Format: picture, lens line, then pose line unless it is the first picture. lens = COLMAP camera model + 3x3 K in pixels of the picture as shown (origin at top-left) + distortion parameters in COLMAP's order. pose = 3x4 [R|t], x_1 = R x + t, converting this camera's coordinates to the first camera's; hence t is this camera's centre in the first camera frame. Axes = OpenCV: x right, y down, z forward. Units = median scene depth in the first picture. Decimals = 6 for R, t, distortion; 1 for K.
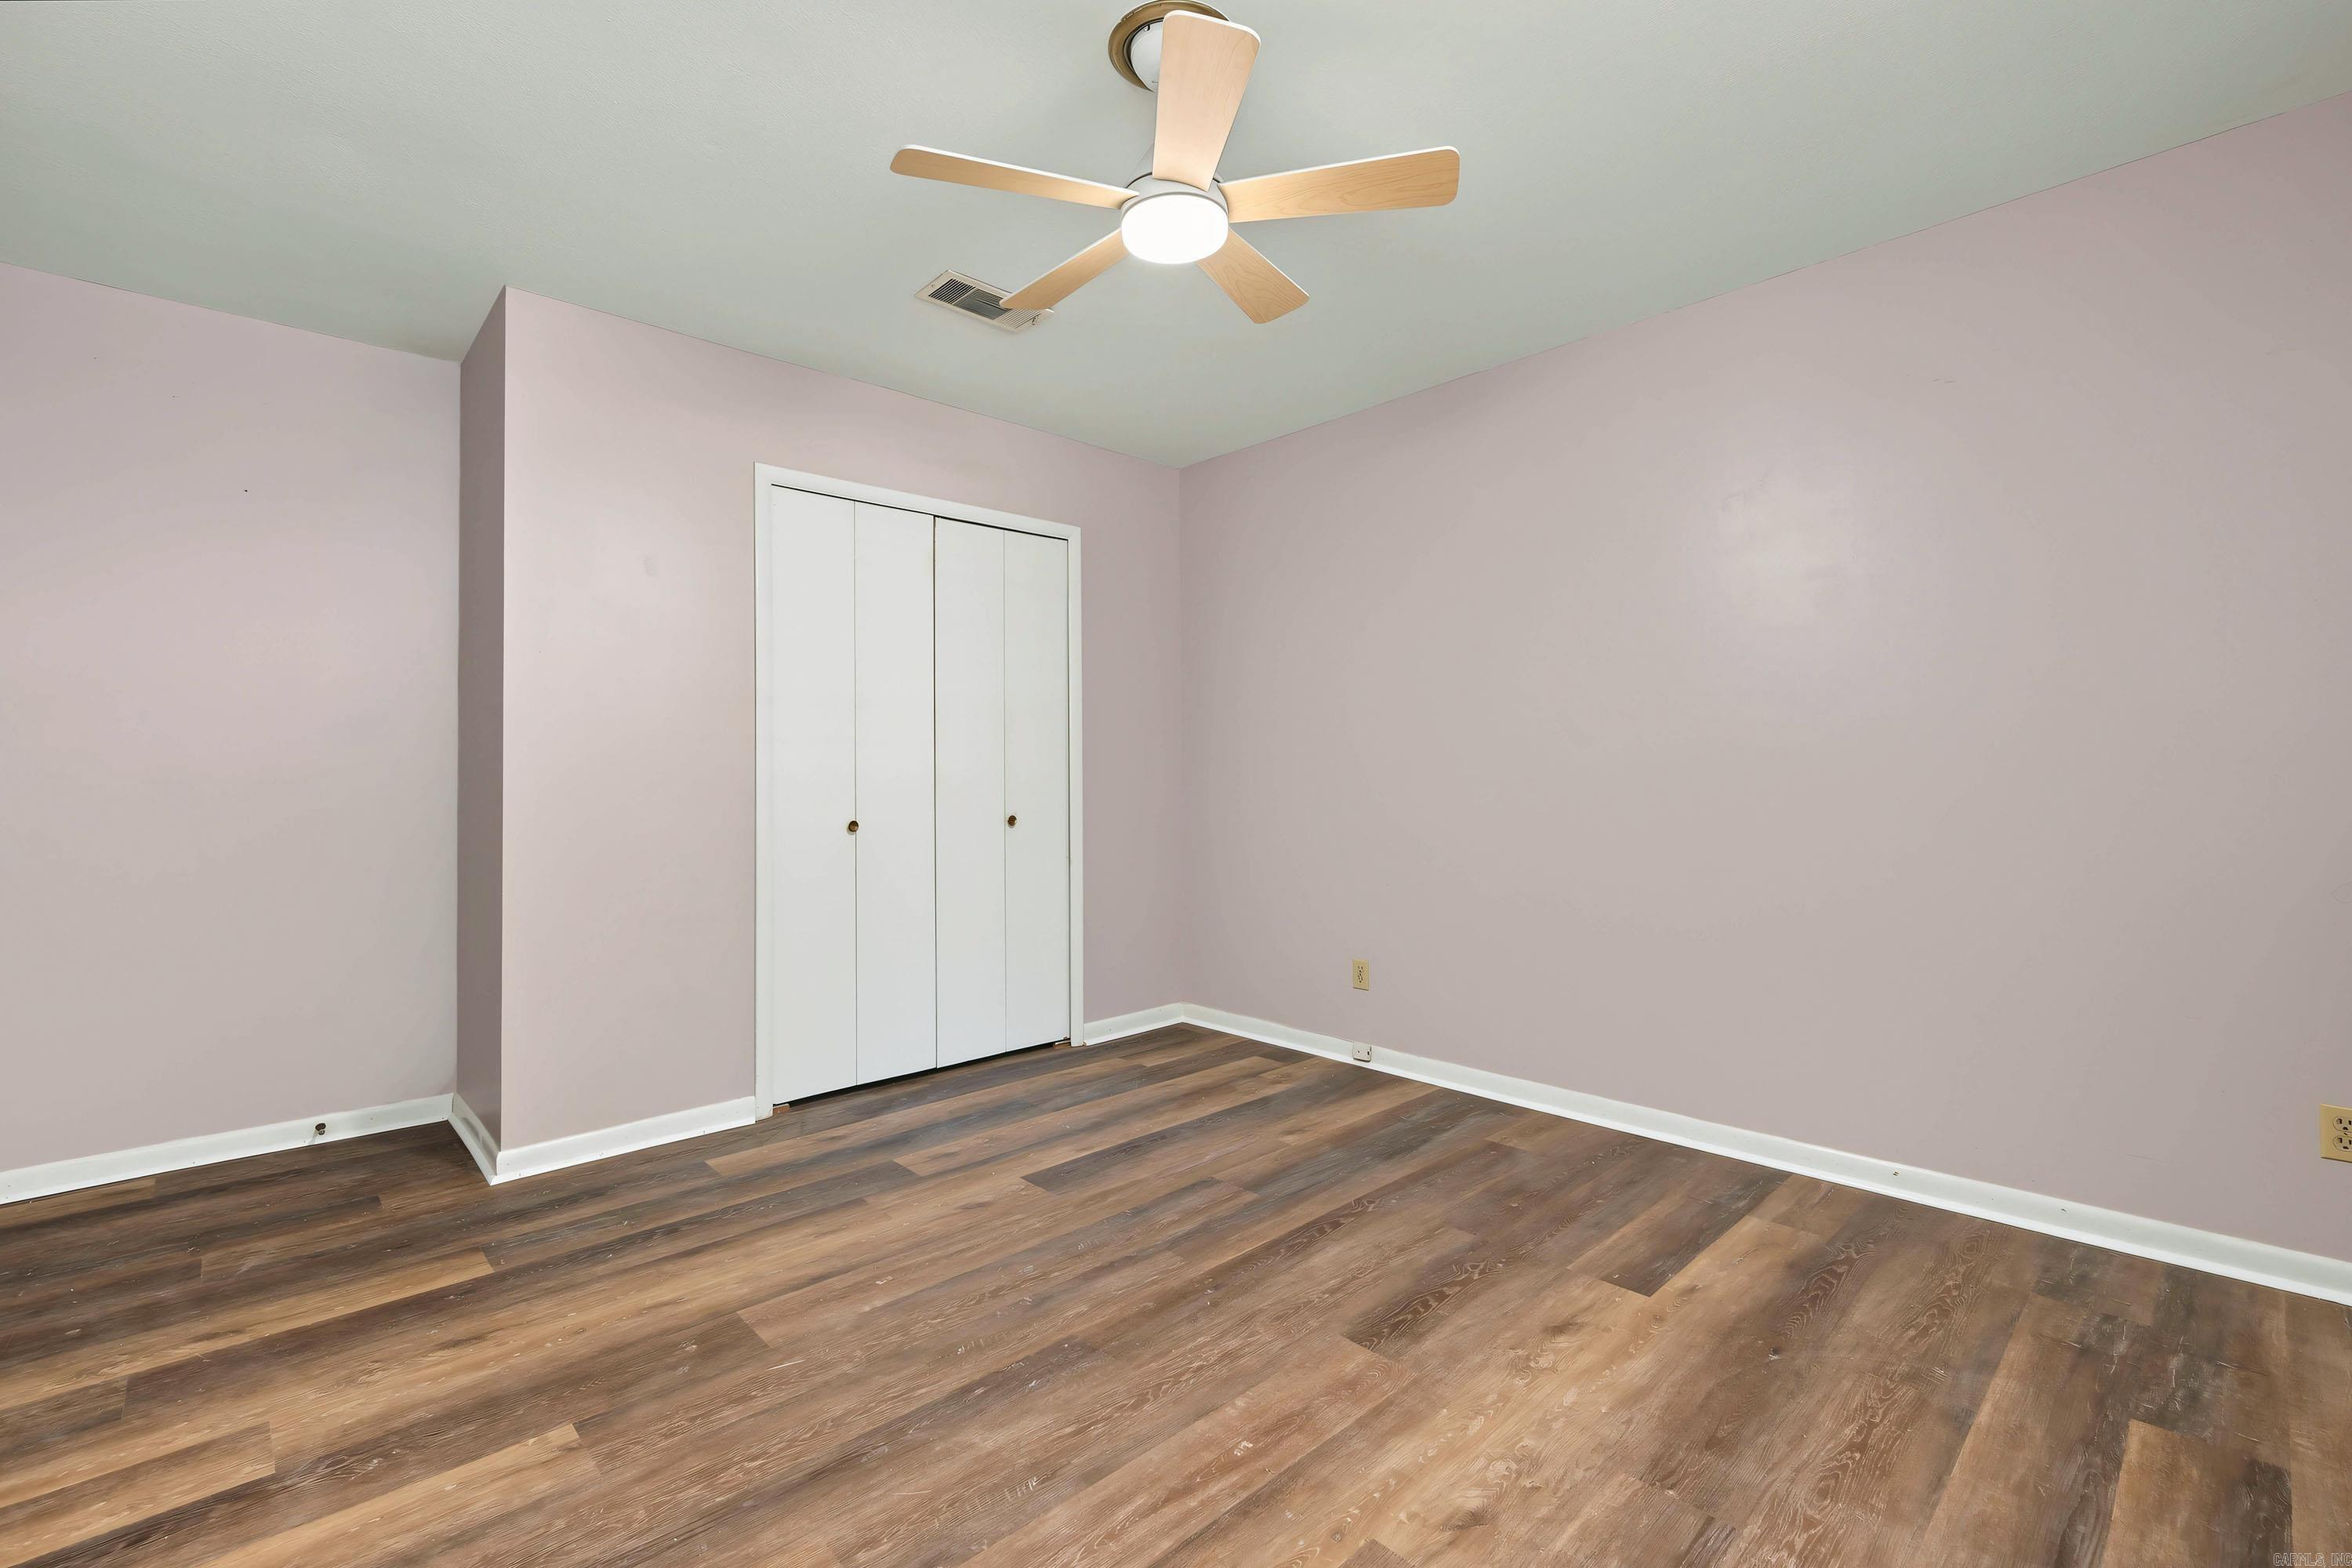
lens RADIAL K [[1025.0, 0, 1177.7], [0, 1025.0, 772.0], [0, 0, 1]] dist [-0.002834, 0.000458]
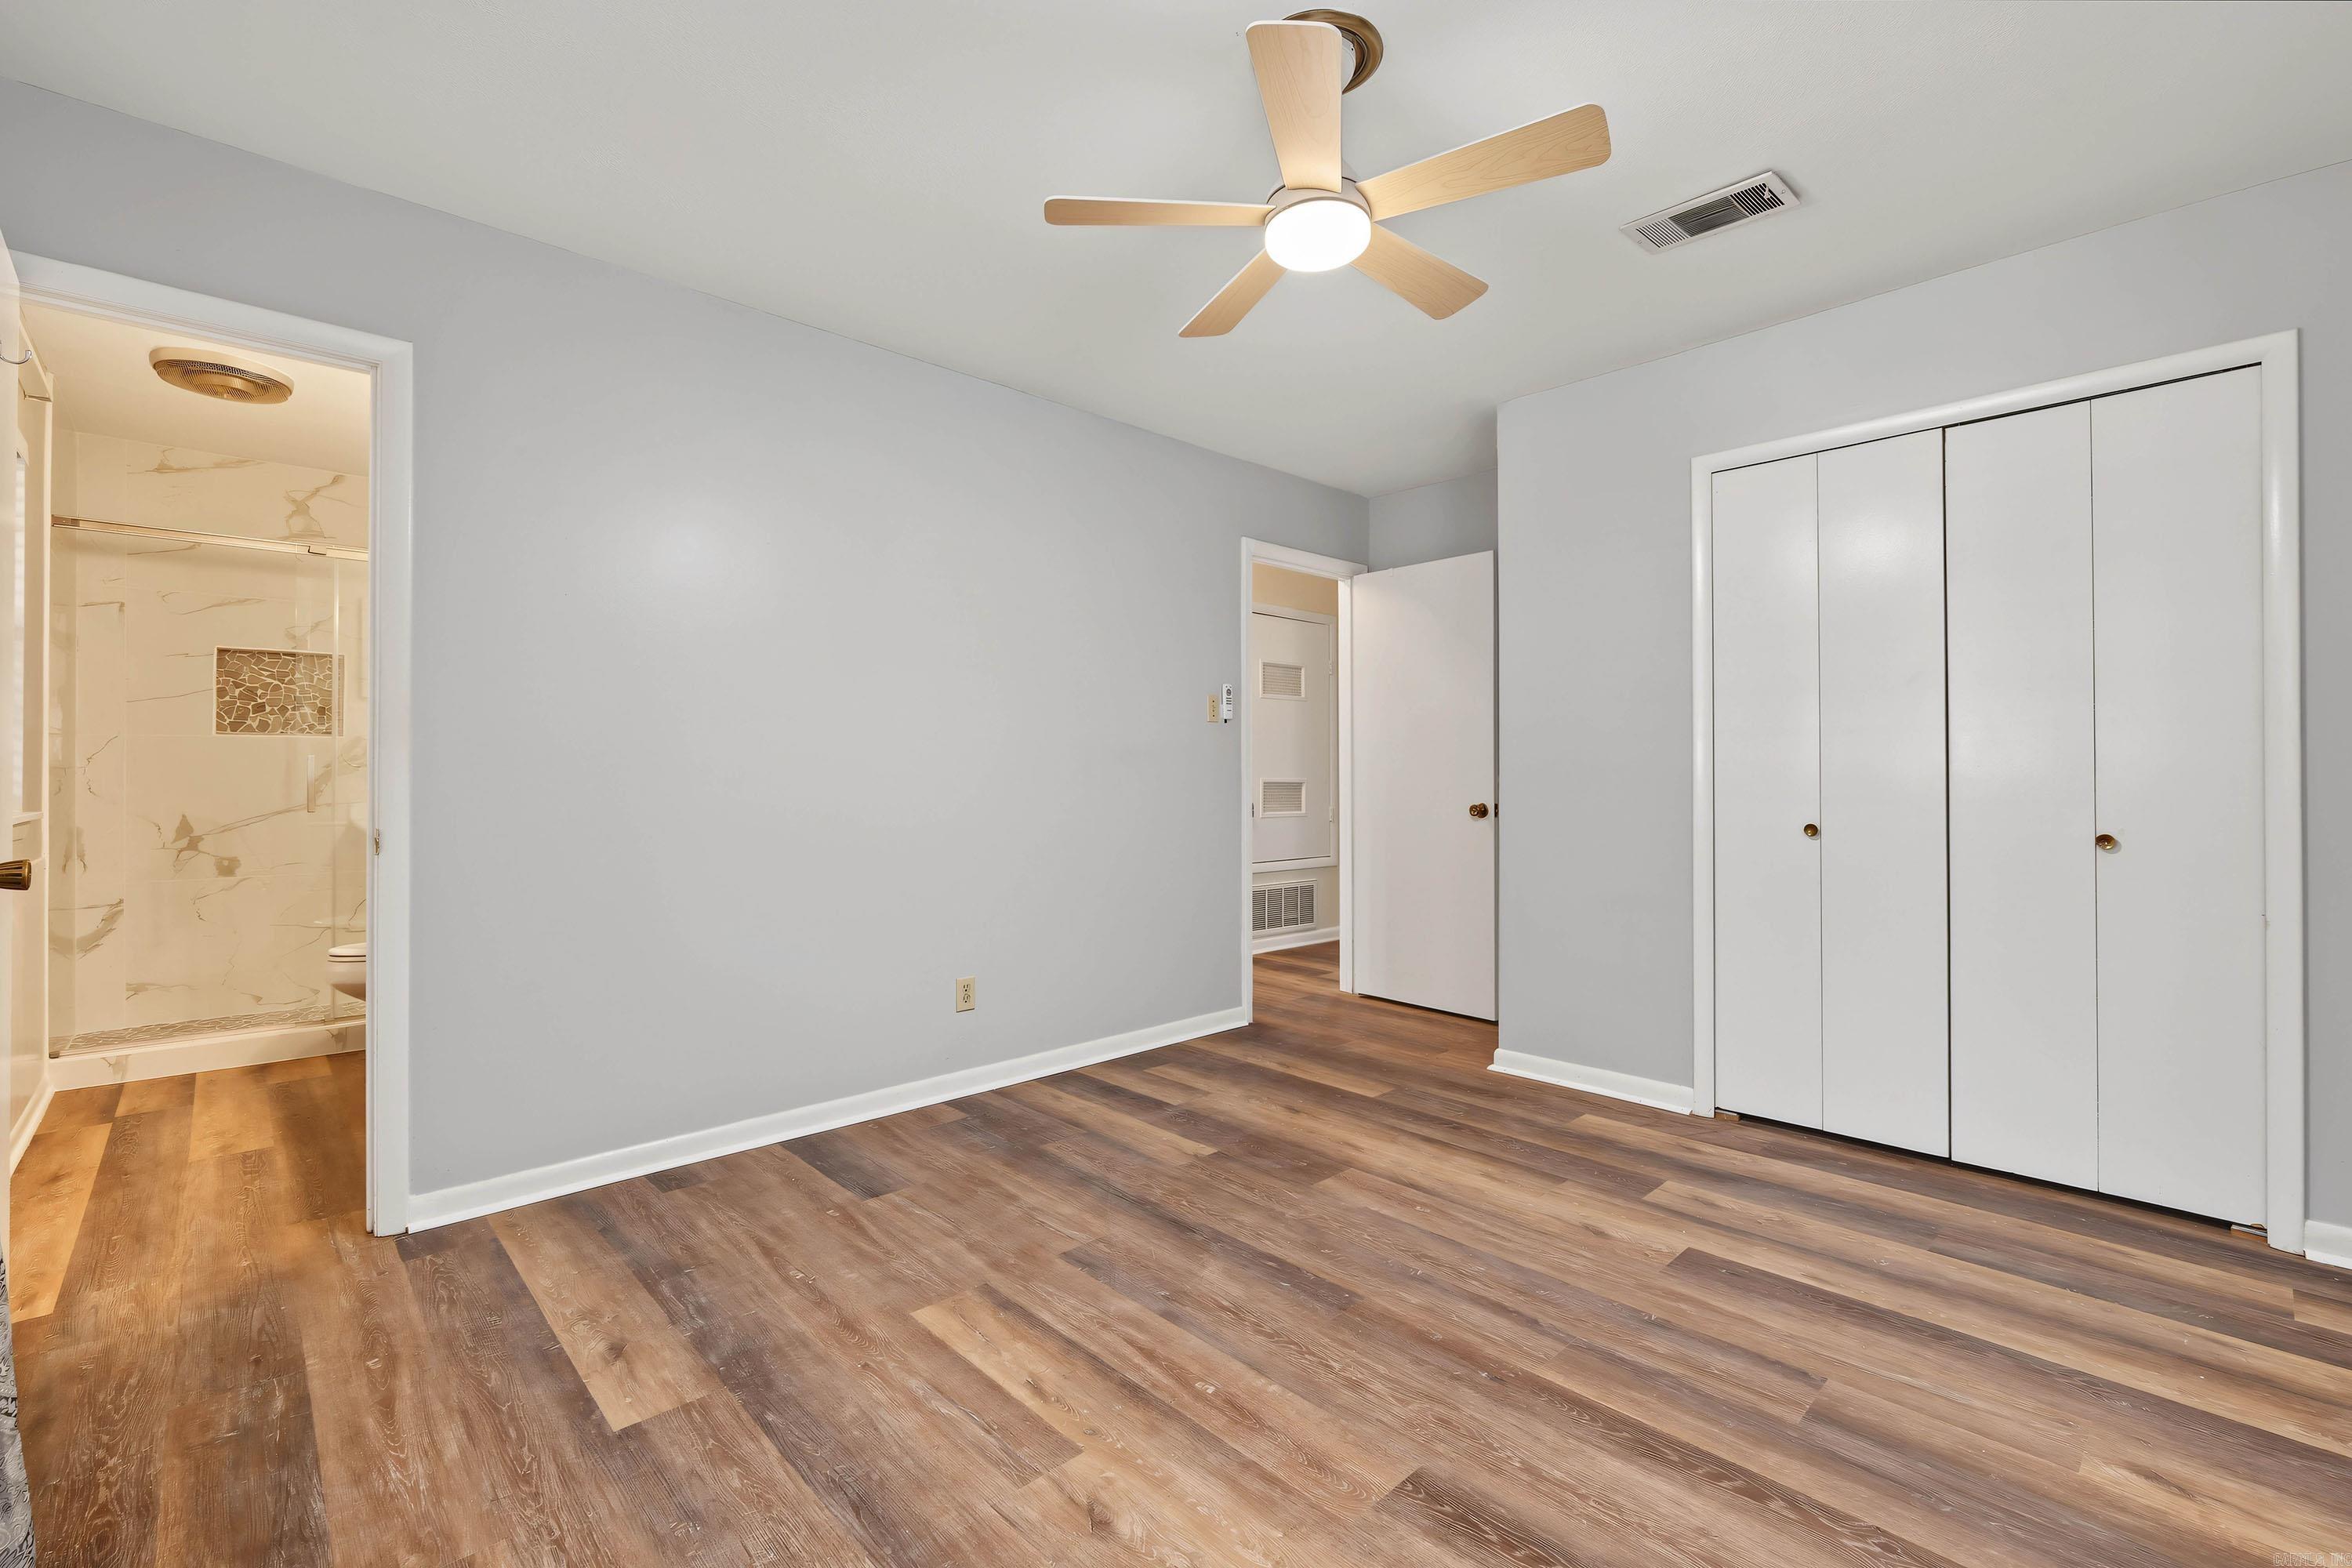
lens RADIAL K [[1025.0, 0, 1180.4], [0, 1025.0, 774.9], [0, 0, 1]] dist [-0.002834, 0.000458]
pose [[0.002742, 0.008747, -0.999958, 0.890762], [0.003169, 0.999957, 0.008755, -0.004040], [0.999991, -0.003193, 0.002714, 0.749913]]
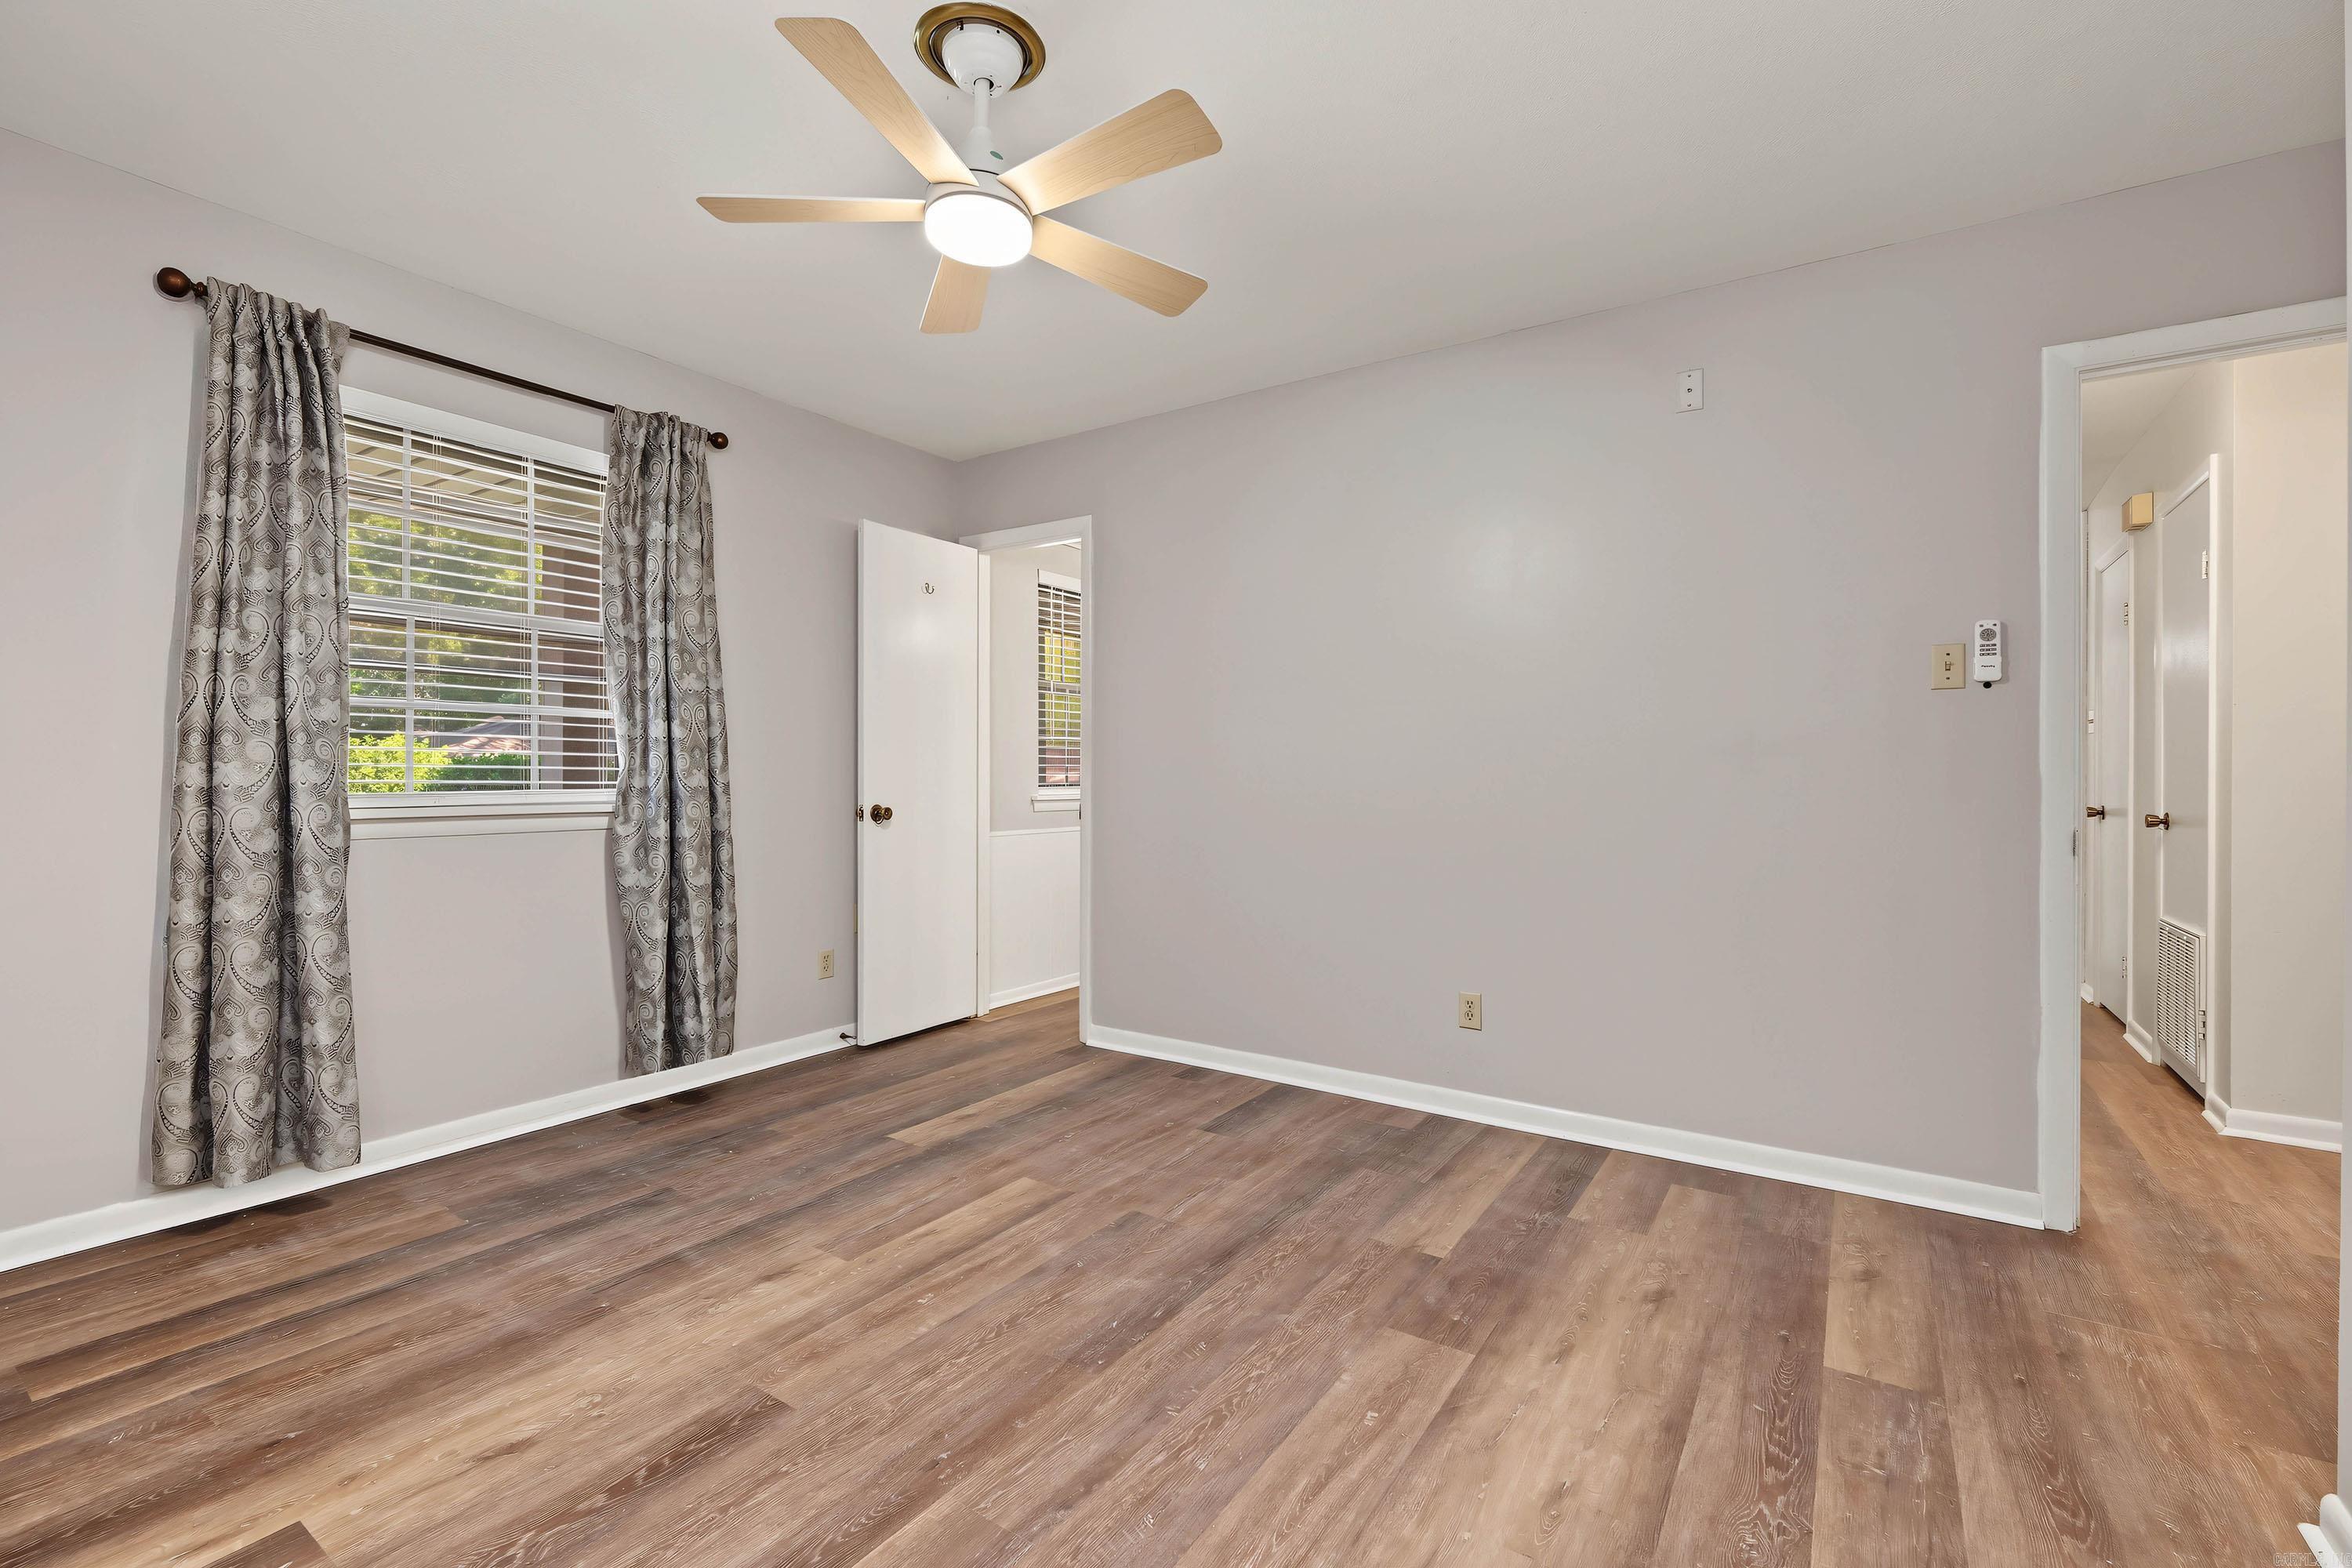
lens RADIAL K [[1025.0, 0, 1175.3], [0, 1025.0, 782.6], [0, 0, 1]] dist [-0.002834, 0.000458]
pose [[-0.976126, 0.005324, -0.217140, 0.026167], [0.003634, 0.999960, 0.008181, 0.006214], [0.217175, 0.007197, -0.976106, 1.781610]]
